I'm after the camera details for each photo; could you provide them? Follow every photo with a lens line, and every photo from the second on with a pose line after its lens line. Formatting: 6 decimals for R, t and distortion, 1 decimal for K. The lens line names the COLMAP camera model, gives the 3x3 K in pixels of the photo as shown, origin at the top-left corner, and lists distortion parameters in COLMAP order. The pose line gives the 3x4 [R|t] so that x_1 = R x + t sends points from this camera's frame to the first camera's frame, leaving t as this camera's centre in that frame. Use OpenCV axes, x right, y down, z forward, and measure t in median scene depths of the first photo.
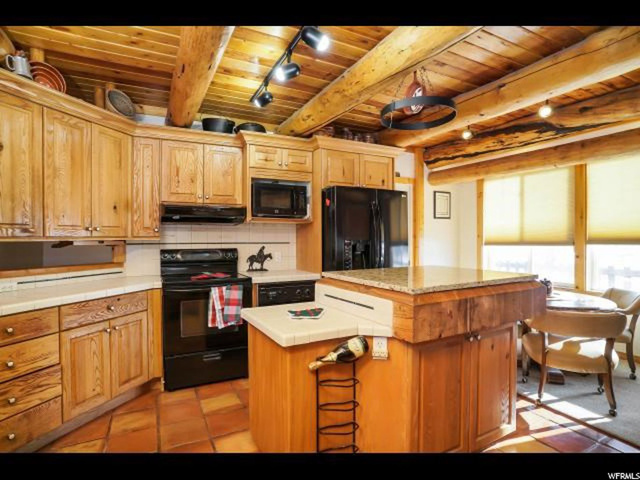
lens RADIAL K [[332.8, 0, 325.2], [0, 332.8, 240.0], [0, 0, 1]] dist [-0.045529, 0.016978]
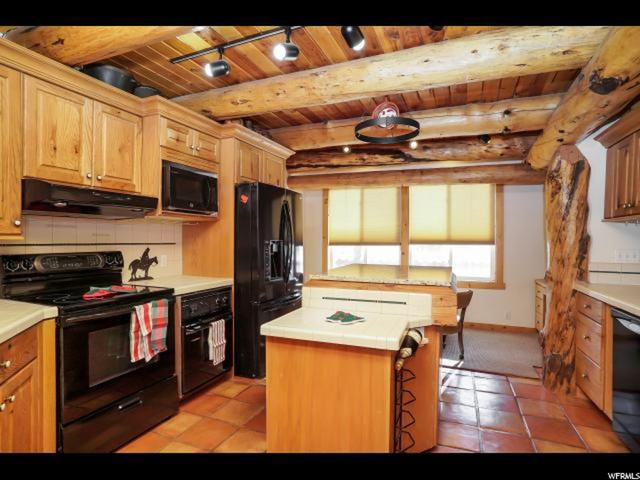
lens RADIAL K [[332.8, 0, 313.4], [0, 332.8, 241.4], [0, 0, 1]] dist [-0.045529, 0.016978]
pose [[0.781397, 0.001679, 0.624033, -0.400762], [-0.004903, 0.999982, 0.003449, -0.001143], [-0.624016, -0.005755, 0.781391, 0.169077]]
